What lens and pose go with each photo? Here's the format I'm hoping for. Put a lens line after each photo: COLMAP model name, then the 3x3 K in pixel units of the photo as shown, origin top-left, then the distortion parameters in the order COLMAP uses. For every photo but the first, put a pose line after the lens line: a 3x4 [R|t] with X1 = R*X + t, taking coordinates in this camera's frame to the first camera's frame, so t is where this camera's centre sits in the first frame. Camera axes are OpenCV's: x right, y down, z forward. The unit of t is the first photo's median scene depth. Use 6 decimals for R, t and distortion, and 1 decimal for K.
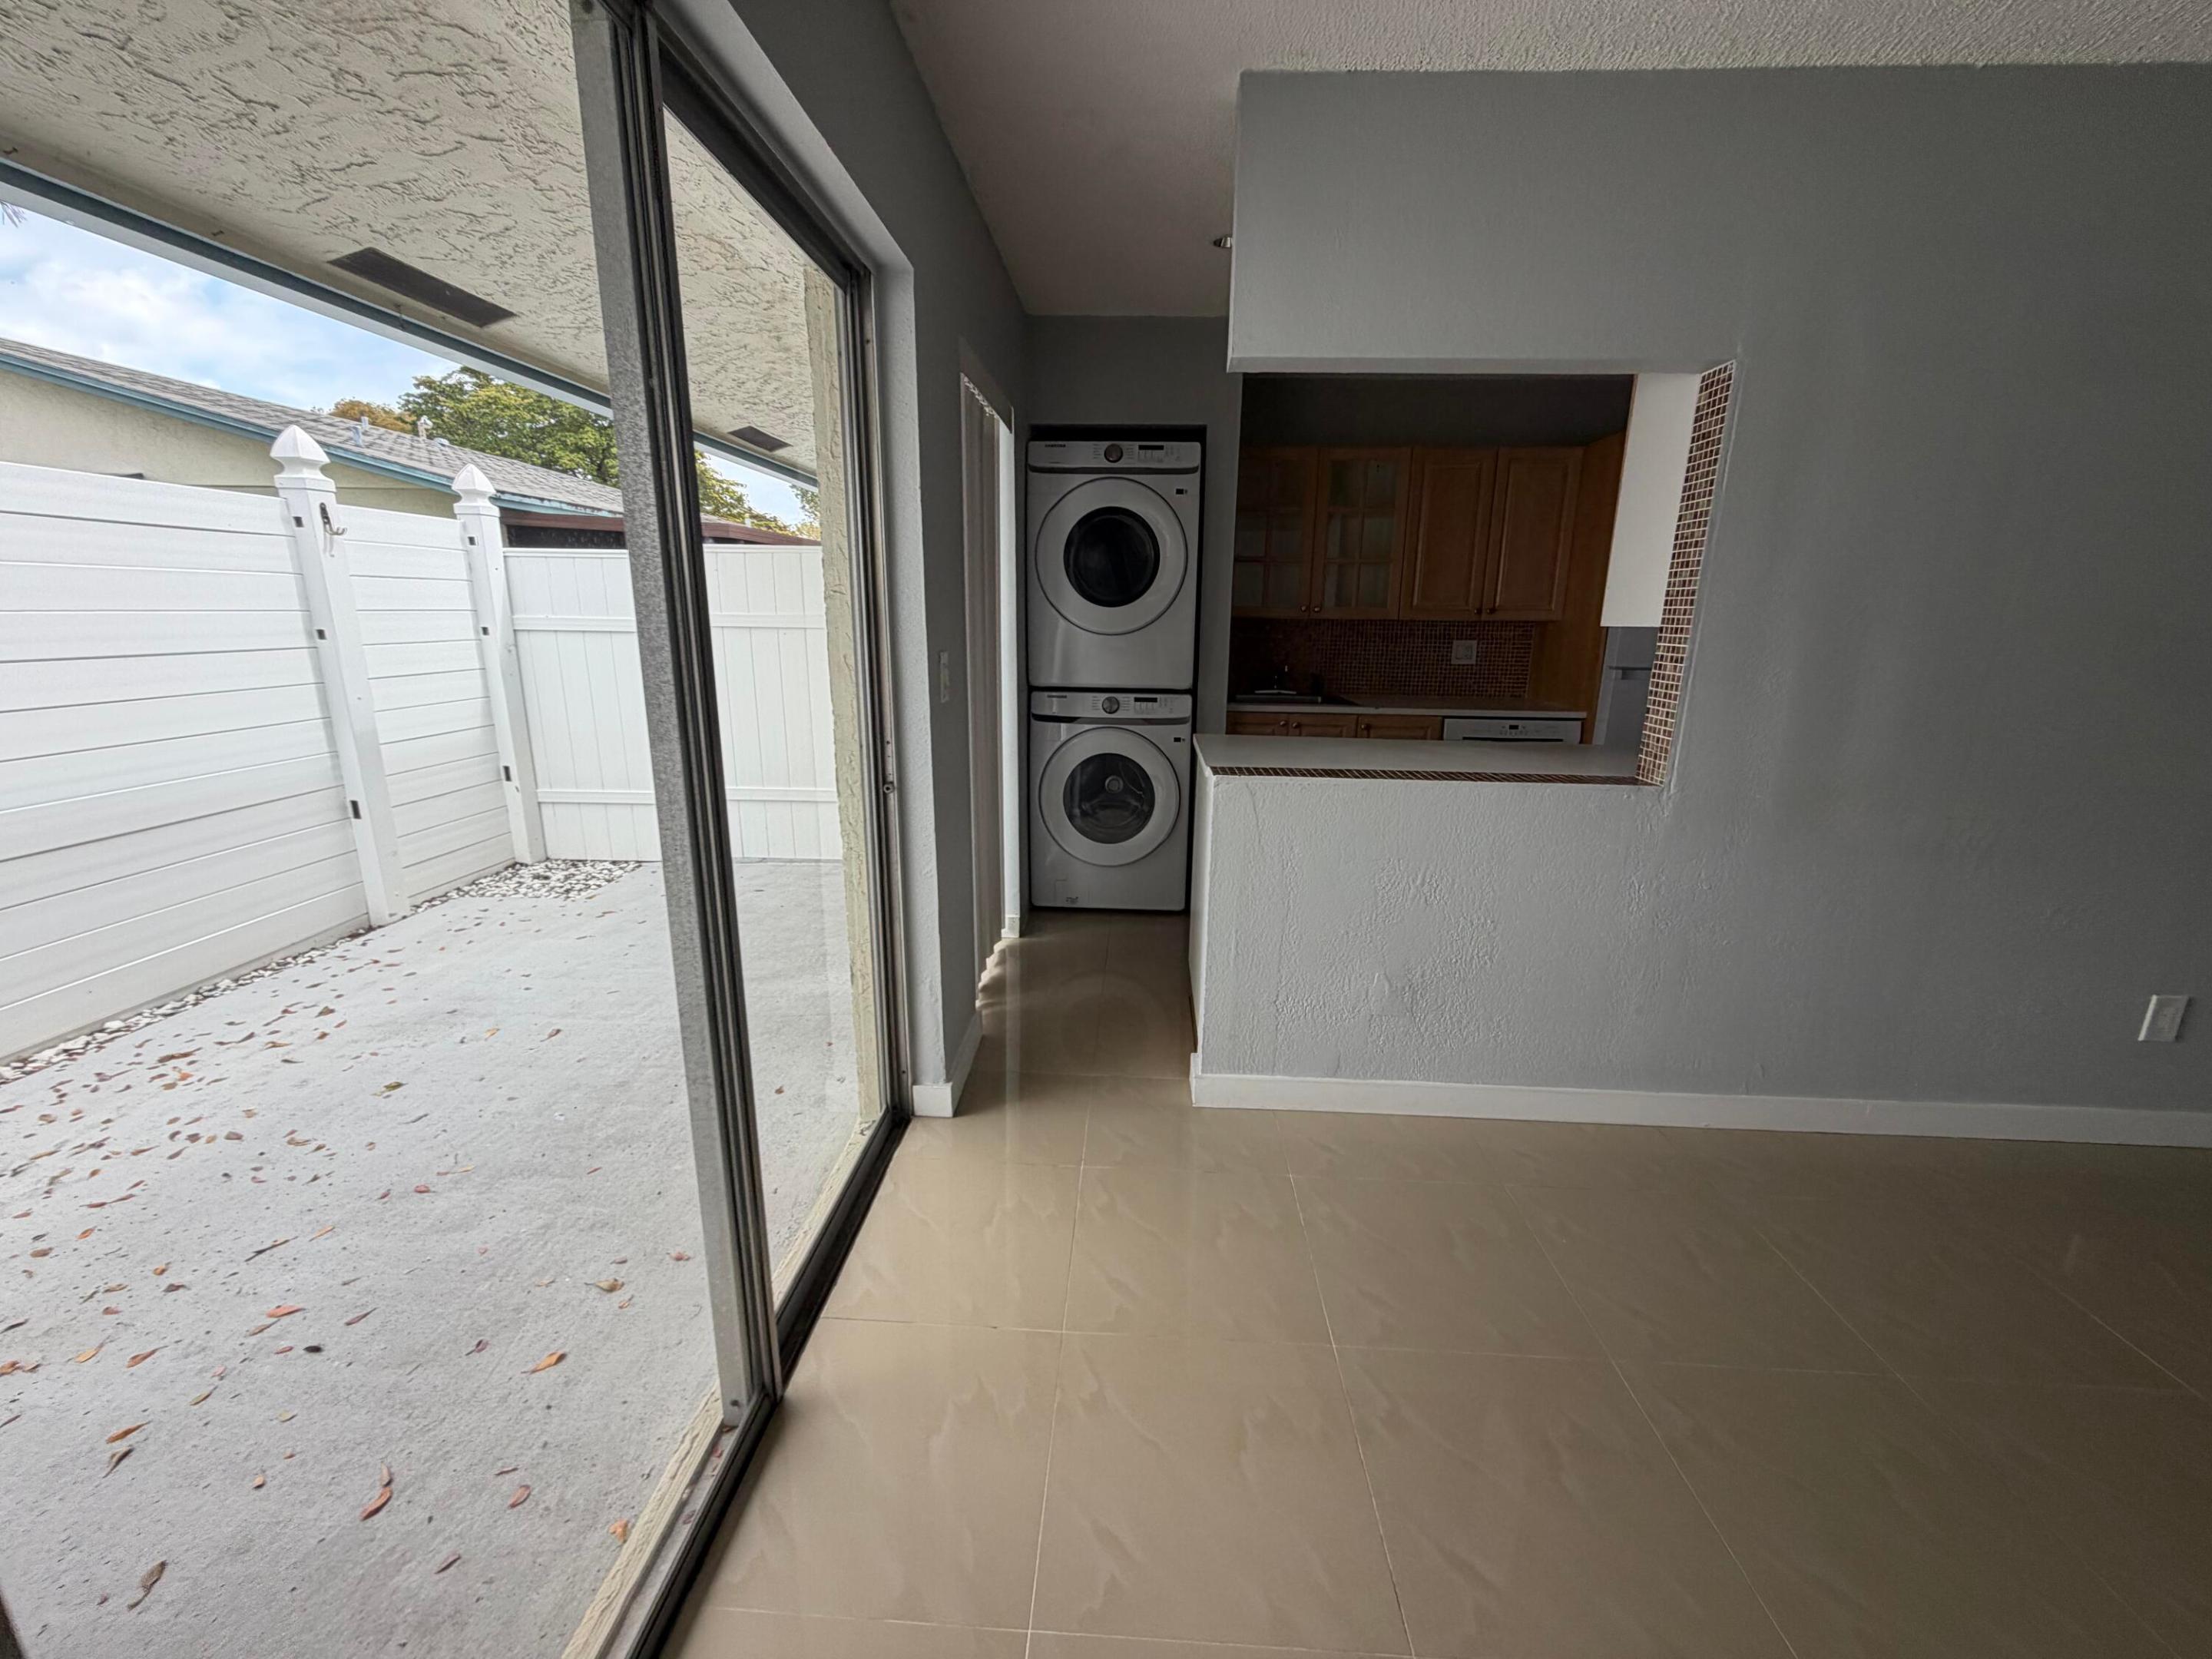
lens RADIAL K [[879.6, 0, 1100.5], [0, 879.6, 818.7], [0, 0, 1]] dist [-0.000500, 0.001538]
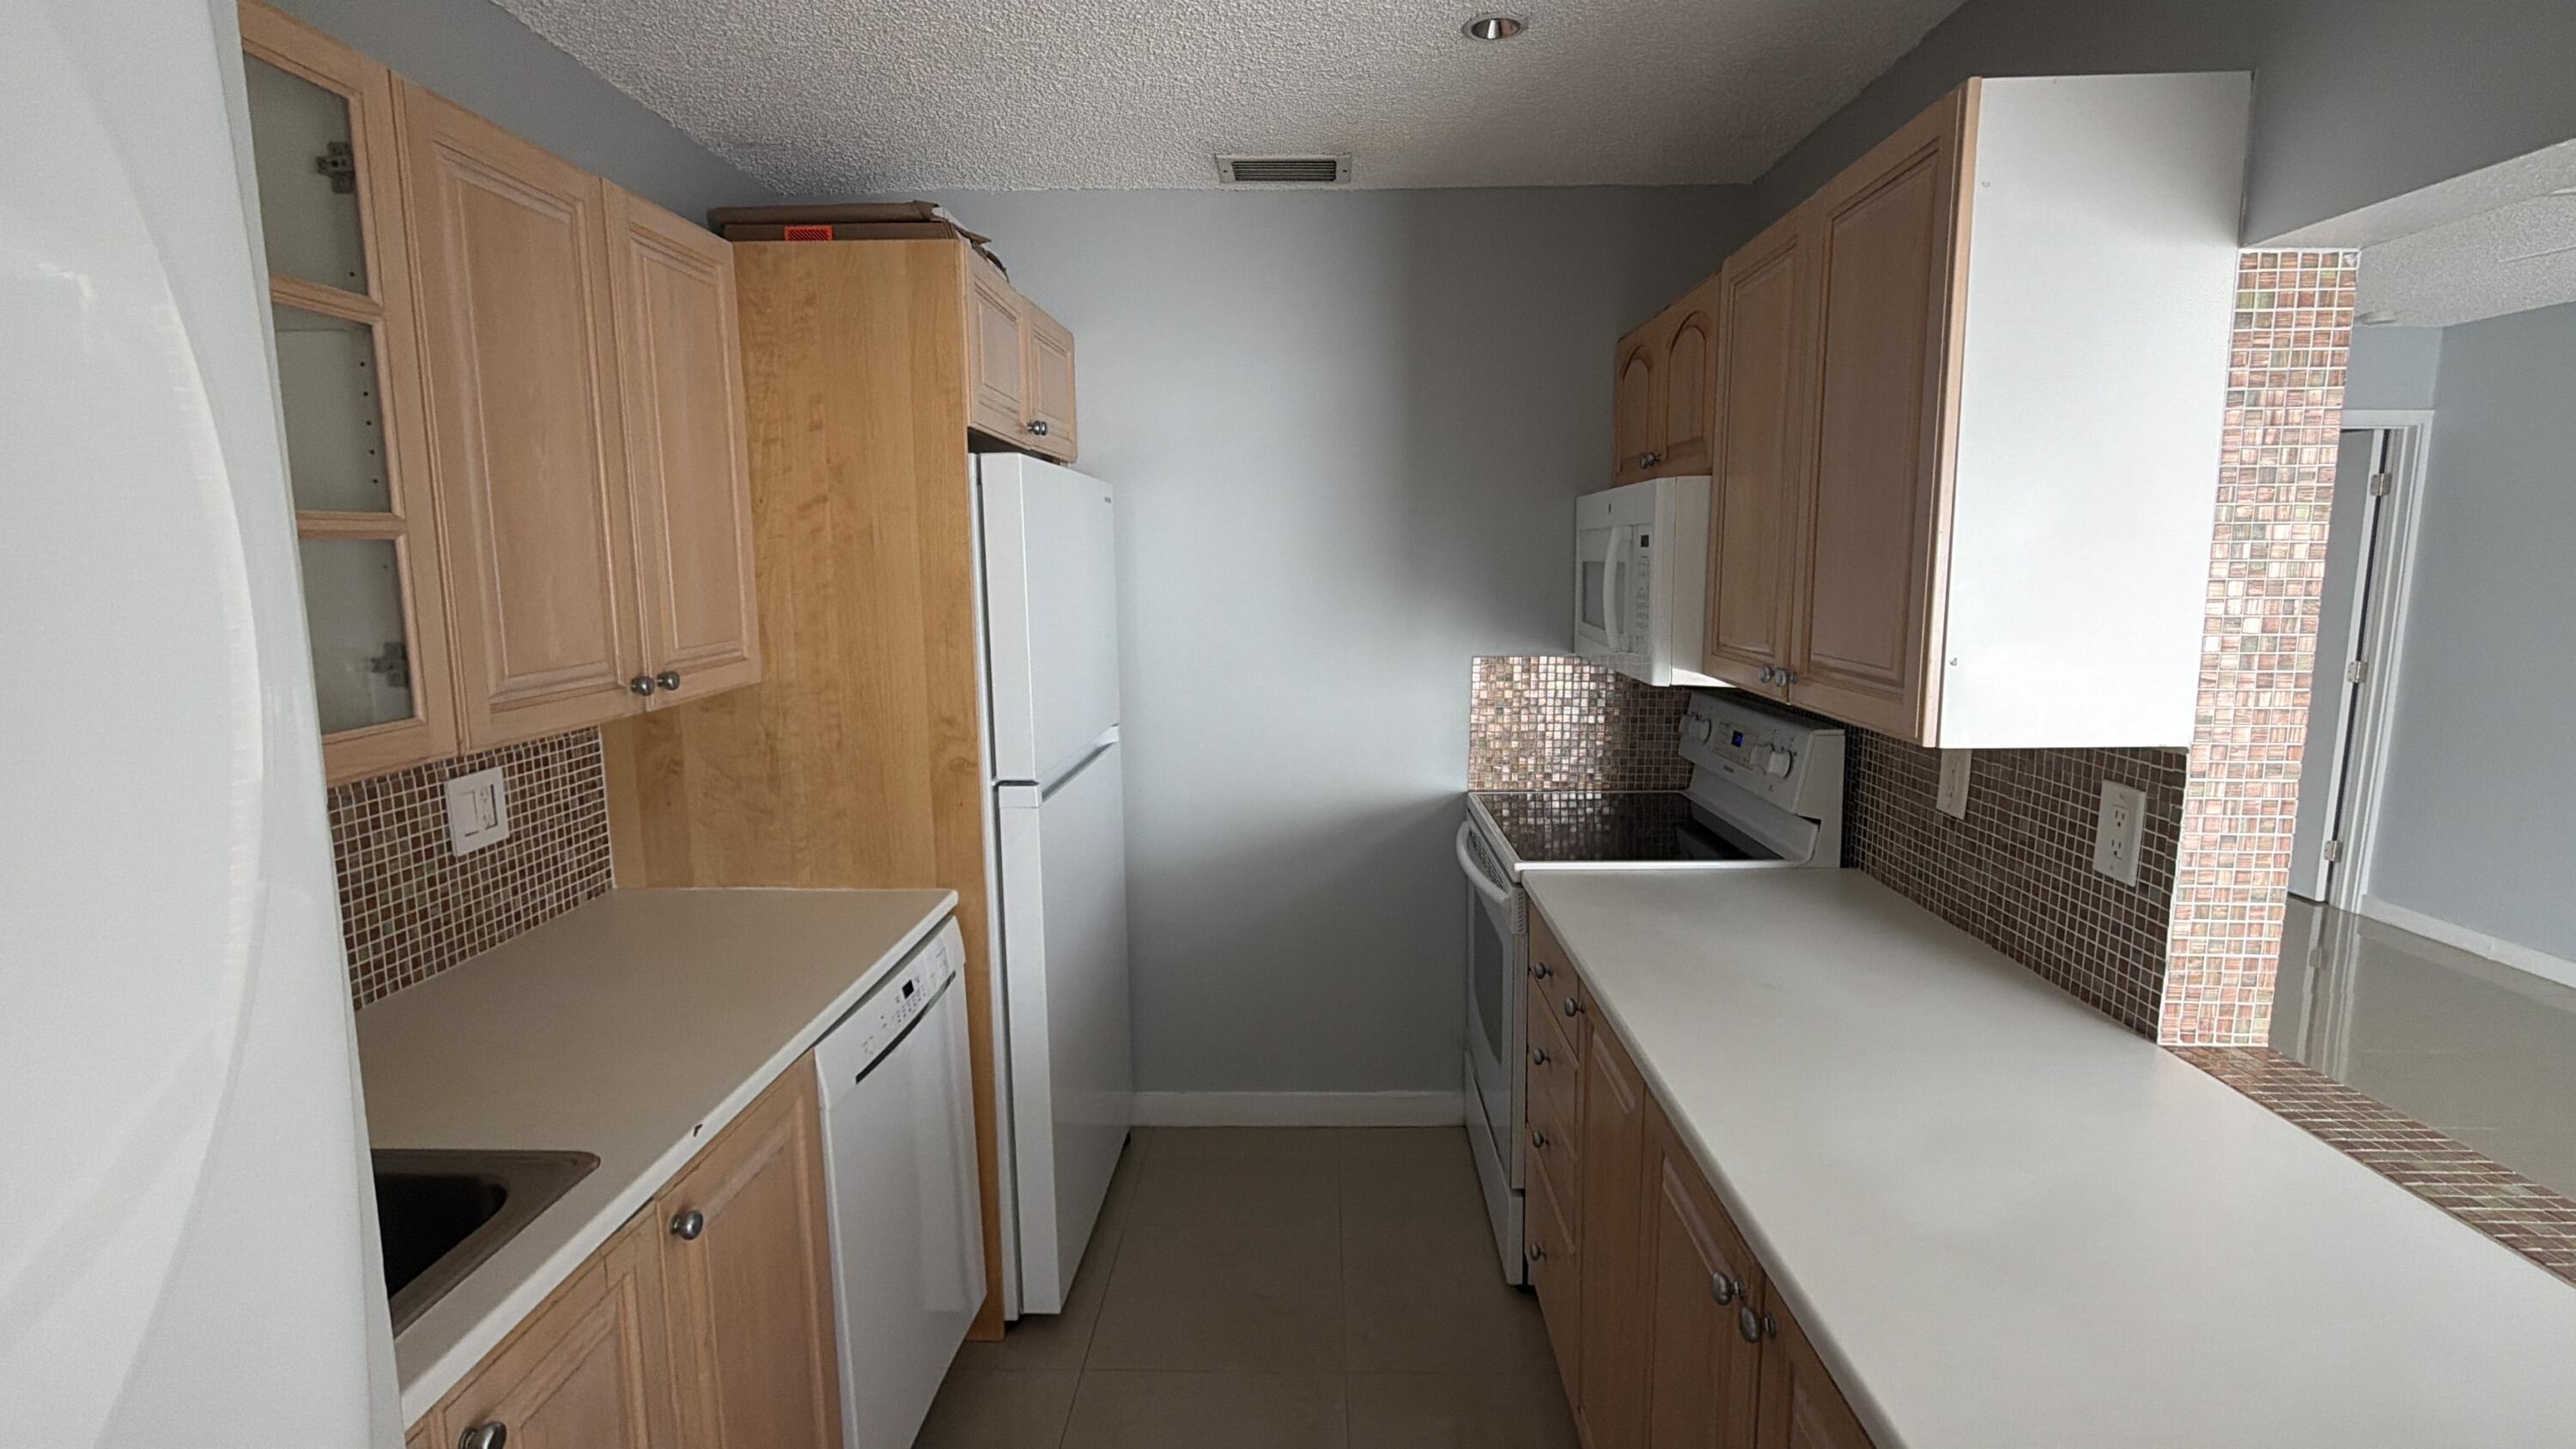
lens RADIAL K [[1179.3, 0, 1286.4], [0, 1179.3, 722.0], [0, 0, 1]] dist [-0.000260, -0.000515]
pose [[-0.024943, -0.153405, 0.987848, 0.003168], [0.234256, 0.959746, 0.154956, -0.282676], [-0.971855, 0.235275, 0.011997, 0.928399]]
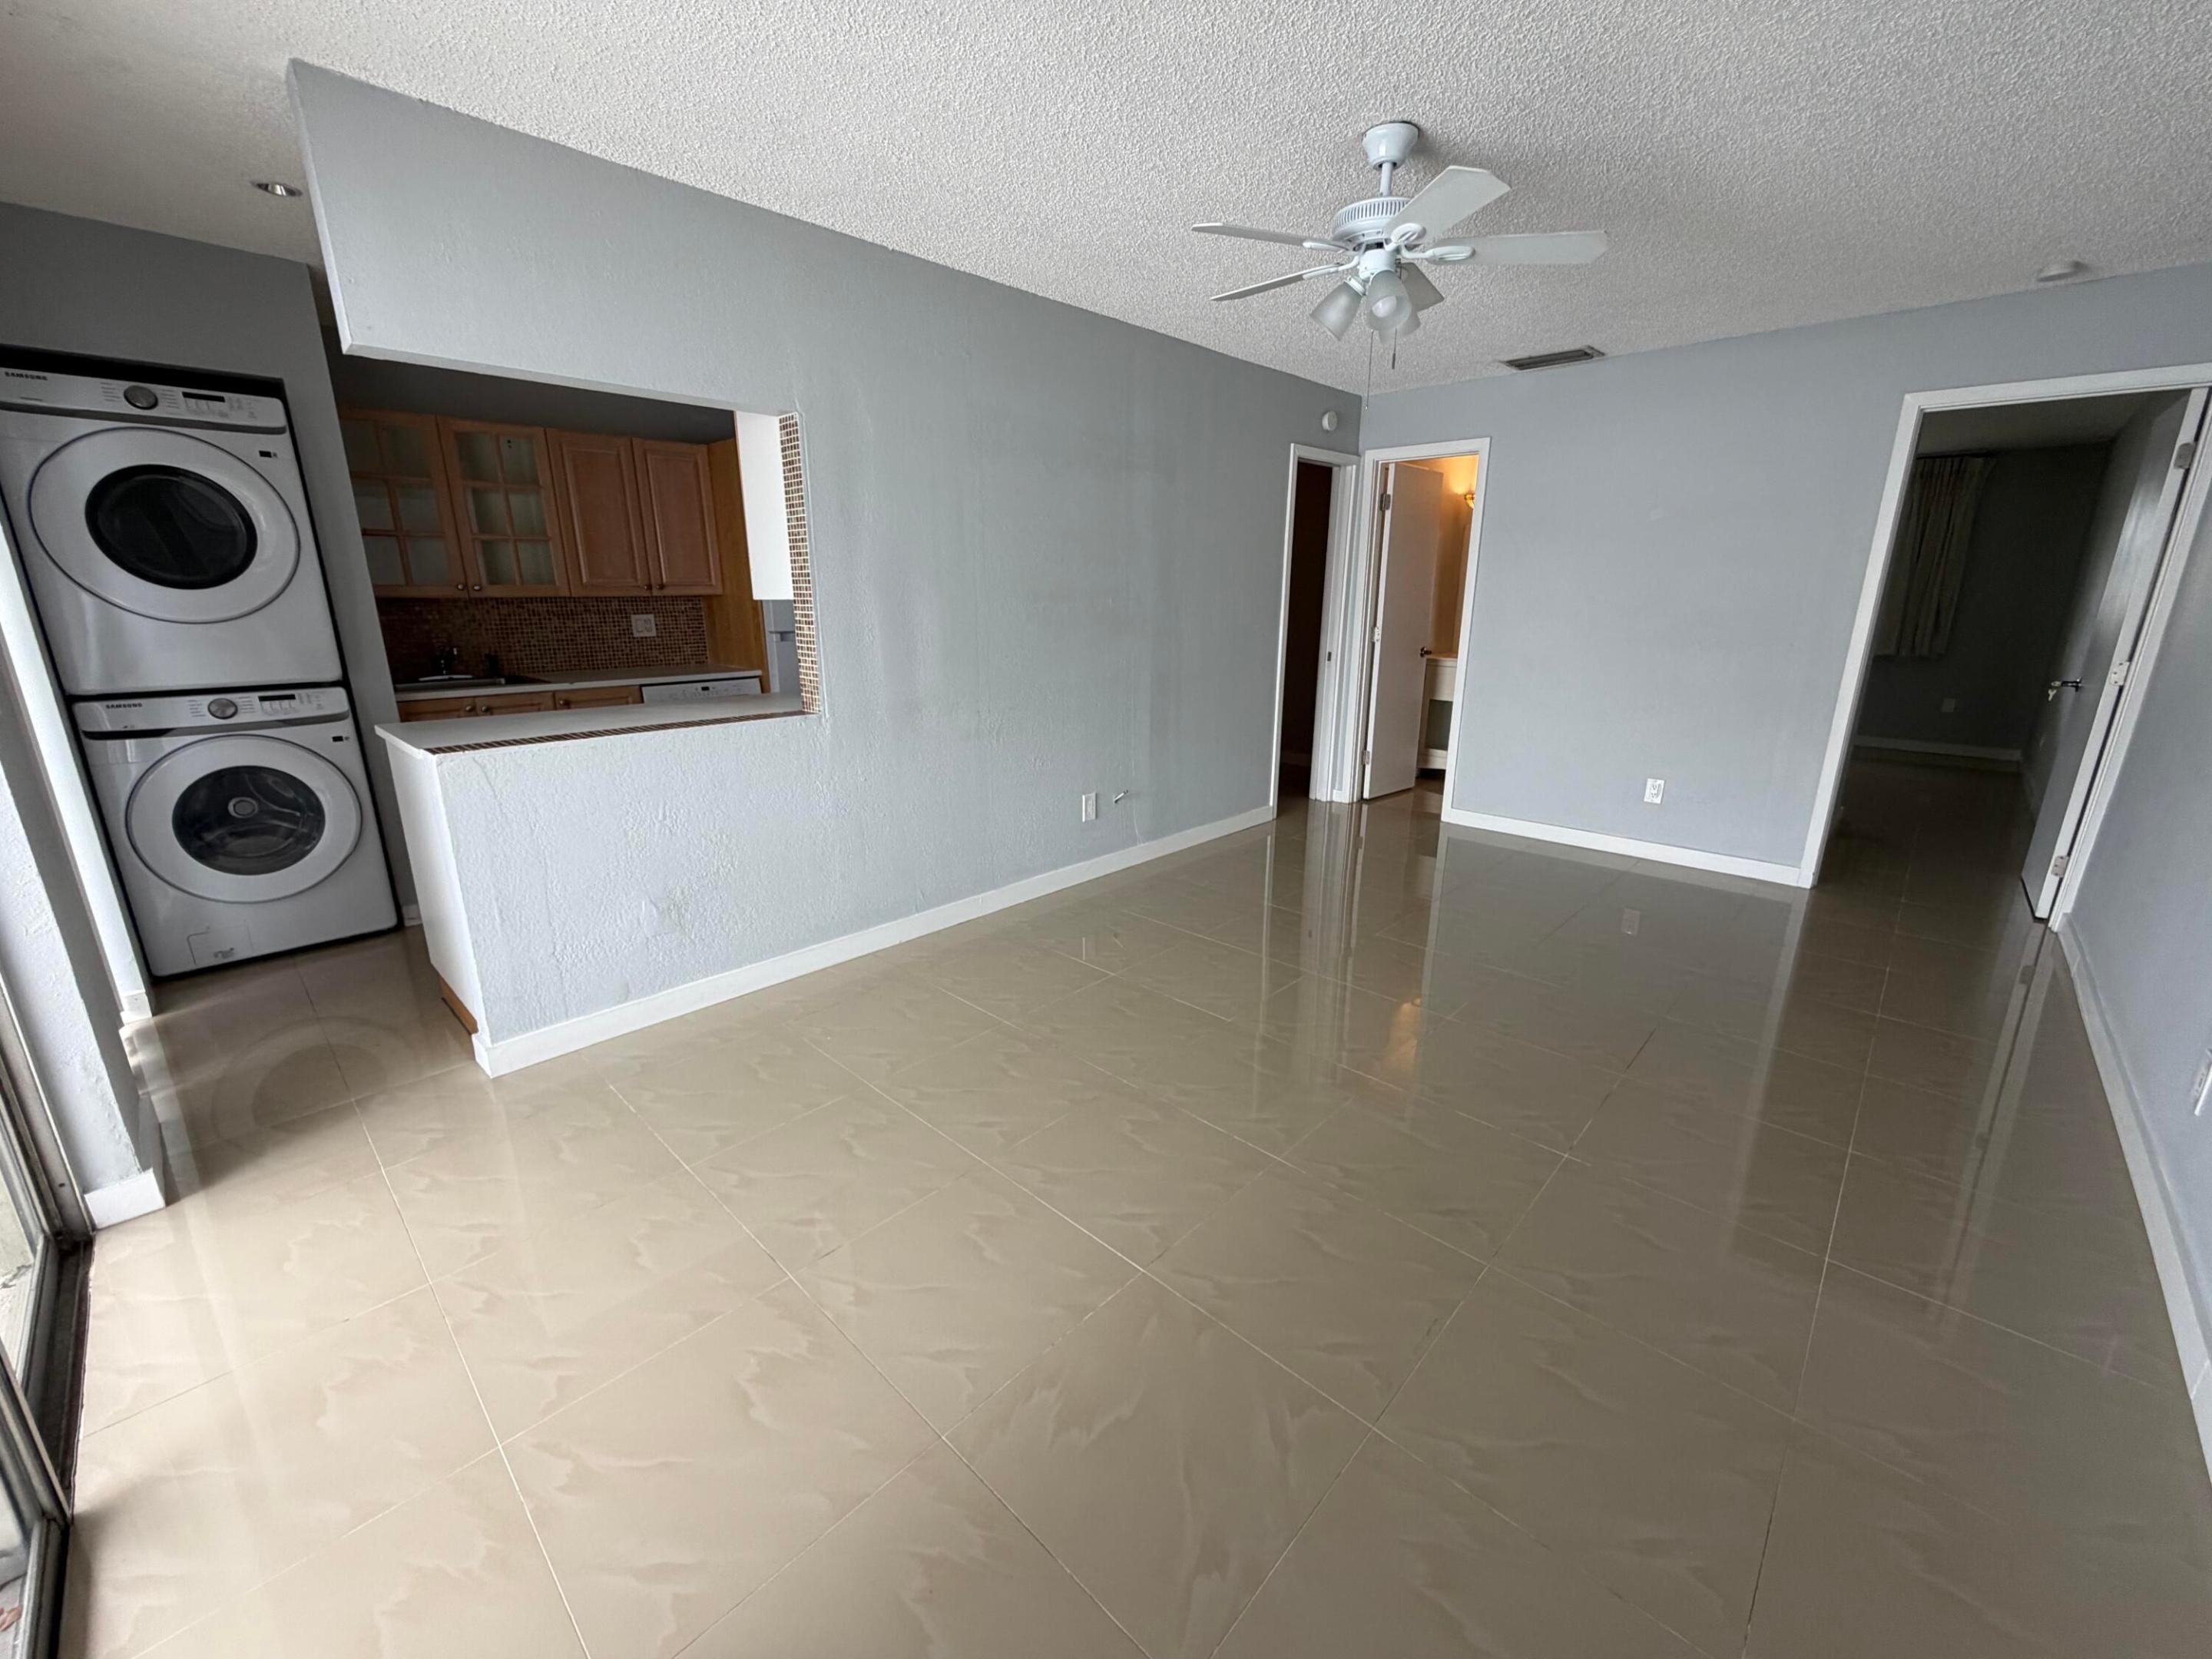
lens RADIAL K [[879.6, 0, 1097.3], [0, 879.6, 821.9], [0, 0, 1]] dist [-0.000500, 0.001538]
pose [[0.649471, -0.210006, 0.730811, -0.086025], [0.184954, 0.975870, 0.116058, 0.032030], [-0.737550, 0.059790, 0.672641, -0.163763]]
